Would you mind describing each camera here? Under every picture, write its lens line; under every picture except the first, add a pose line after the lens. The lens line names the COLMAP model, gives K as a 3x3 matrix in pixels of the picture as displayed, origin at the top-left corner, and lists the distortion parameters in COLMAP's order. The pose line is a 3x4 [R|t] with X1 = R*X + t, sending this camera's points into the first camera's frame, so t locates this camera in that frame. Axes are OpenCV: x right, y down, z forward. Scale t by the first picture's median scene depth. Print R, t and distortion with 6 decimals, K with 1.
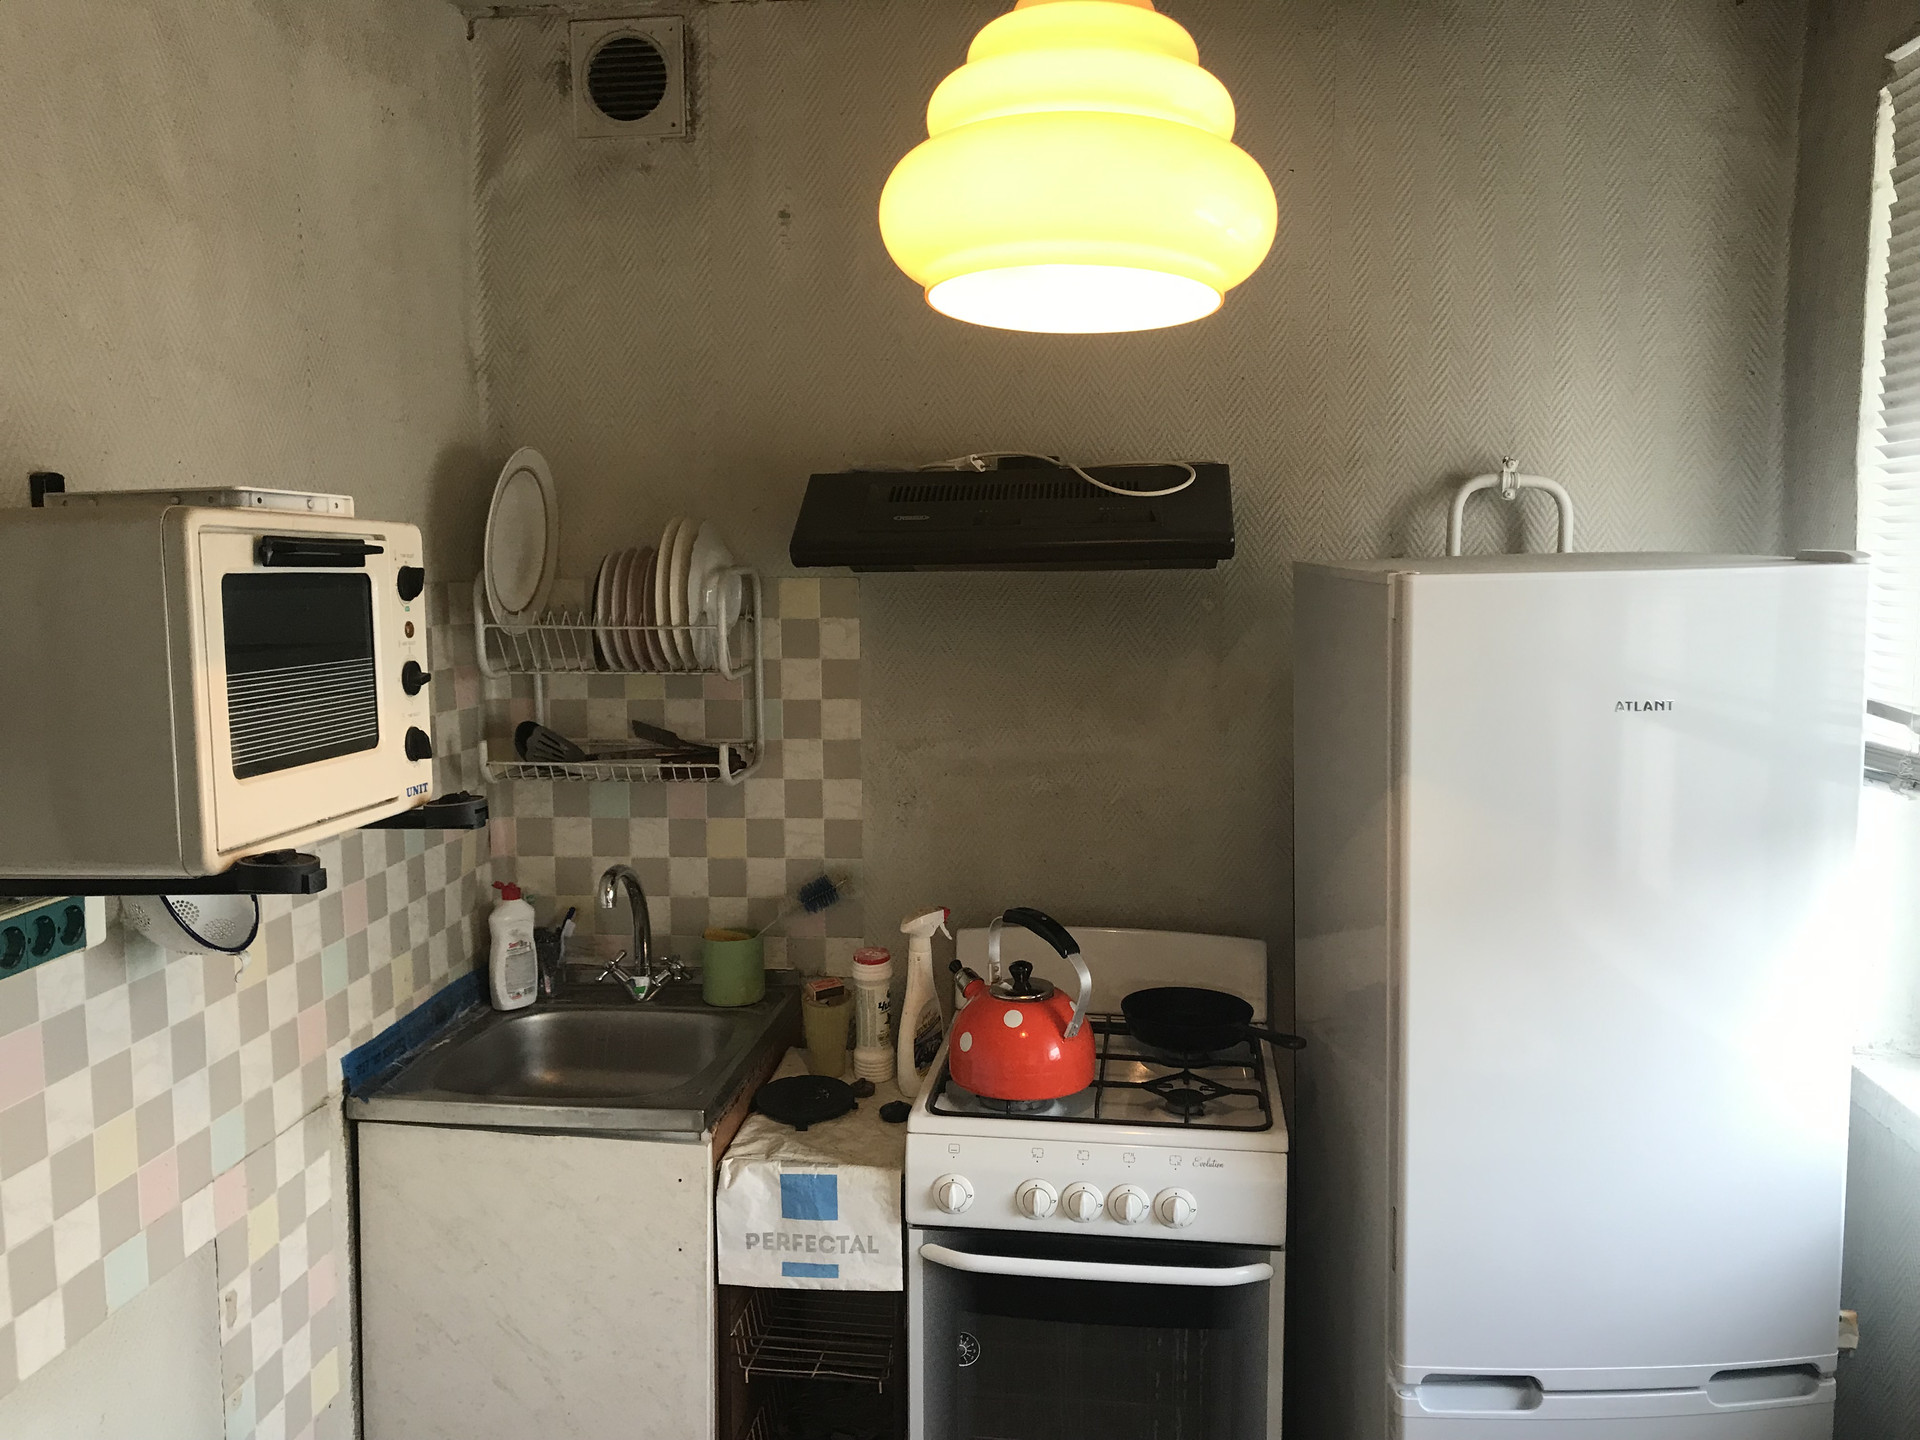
lens RADIAL K [[1541.5, 0, 960.0], [0, 1541.5, 720.0], [0, 0, 1]] dist [0.044518, -0.064488]
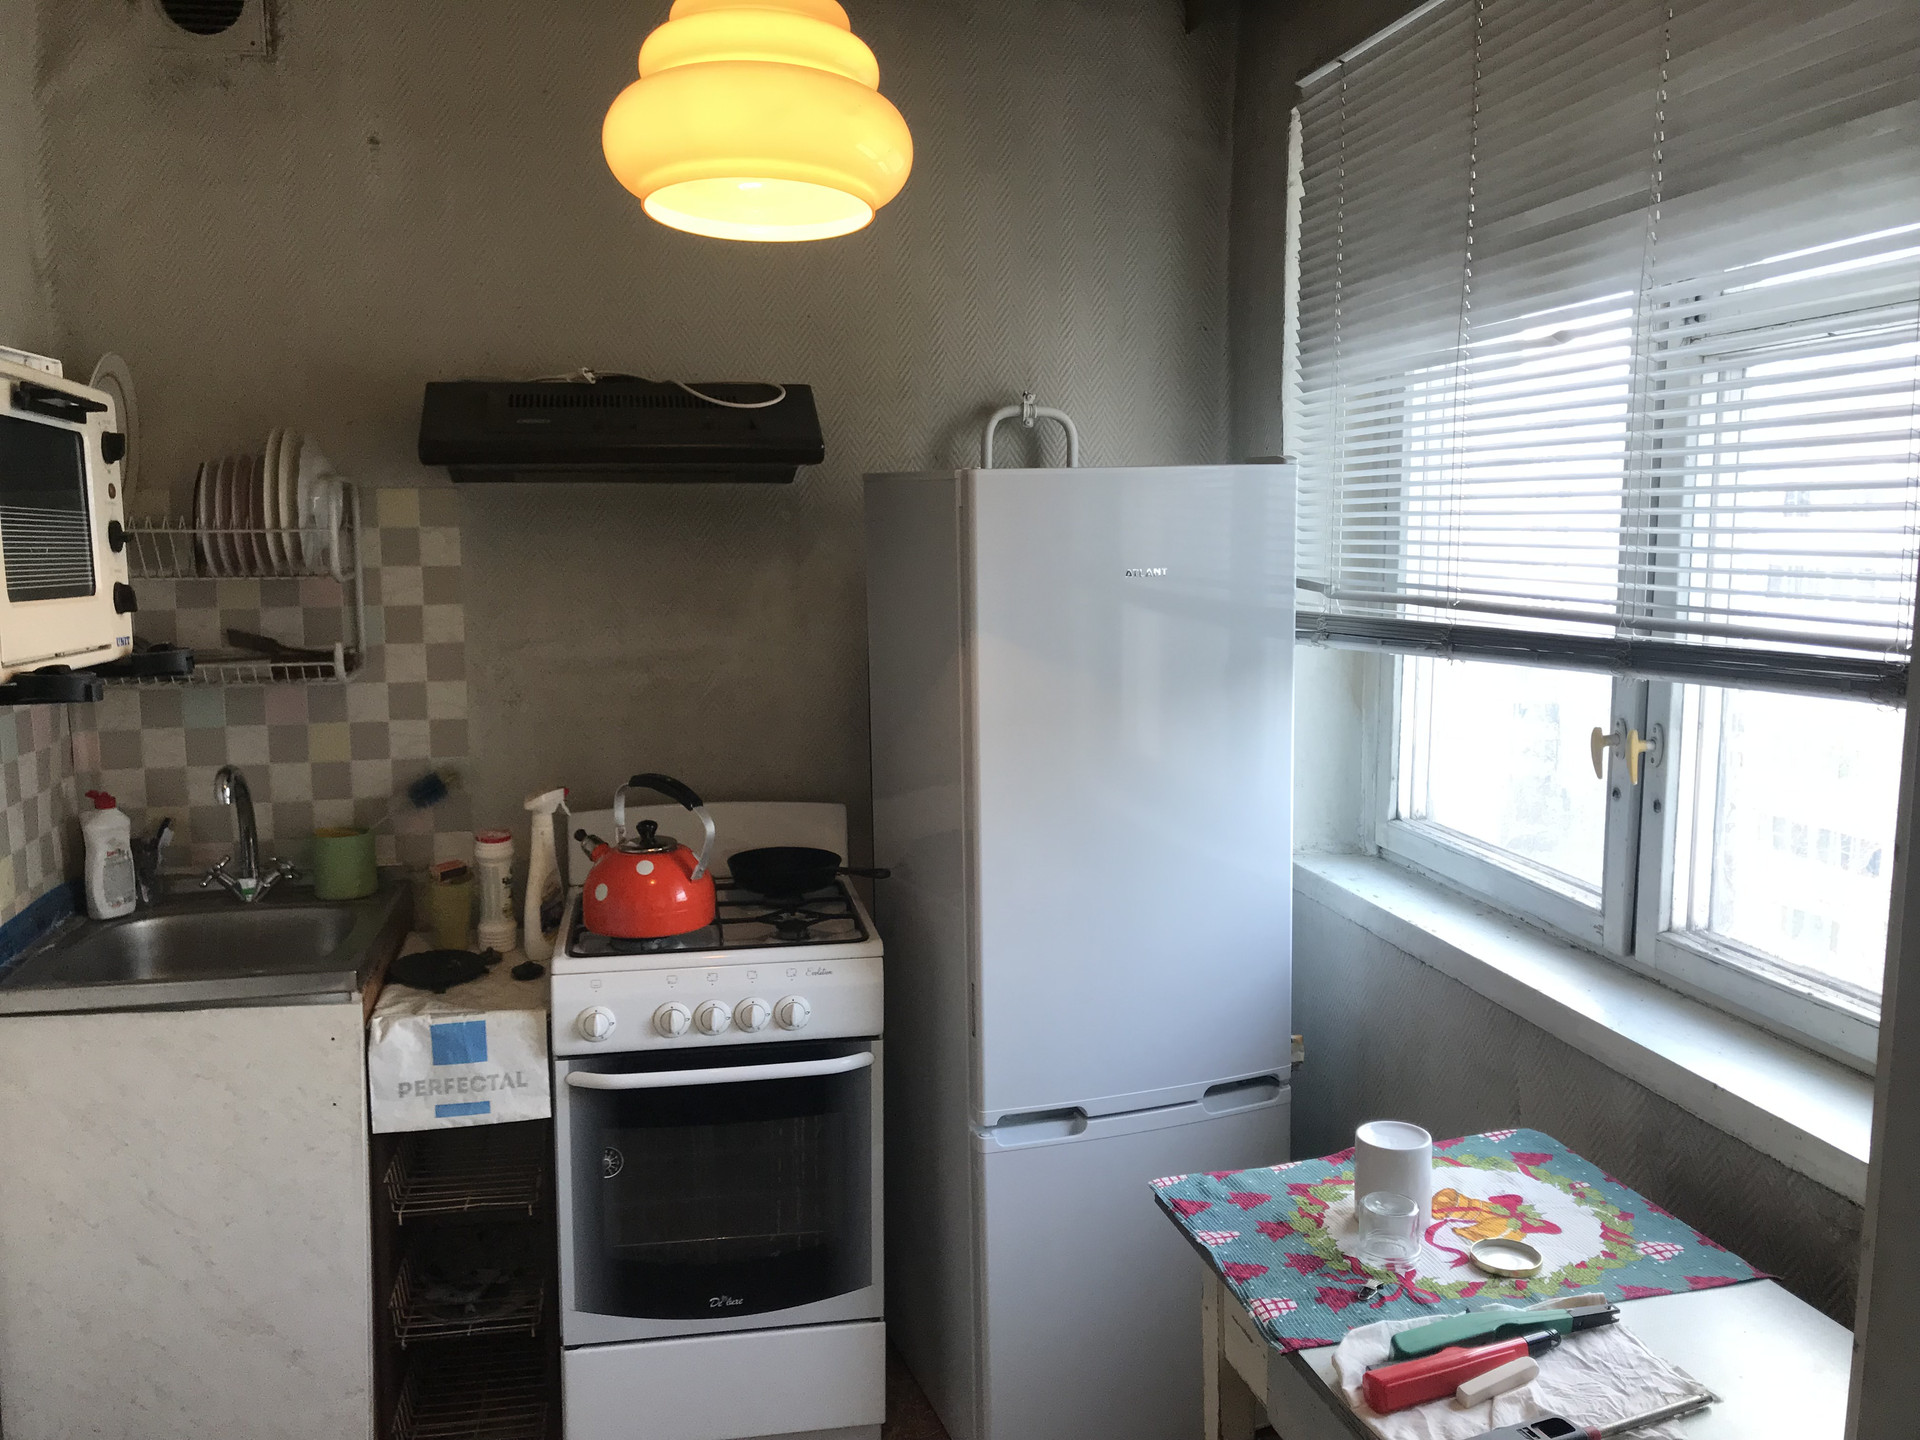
lens RADIAL K [[1568.5, 0, 960.0], [0, 1568.5, 720.0], [0, 0, 1]] dist [0.028582, -0.034588]
pose [[0.948191, -0.037007, 0.315538, -0.103226], [0.033450, 0.999301, 0.016683, 0.072327], [-0.315934, -0.005264, 0.948766, -0.164340]]
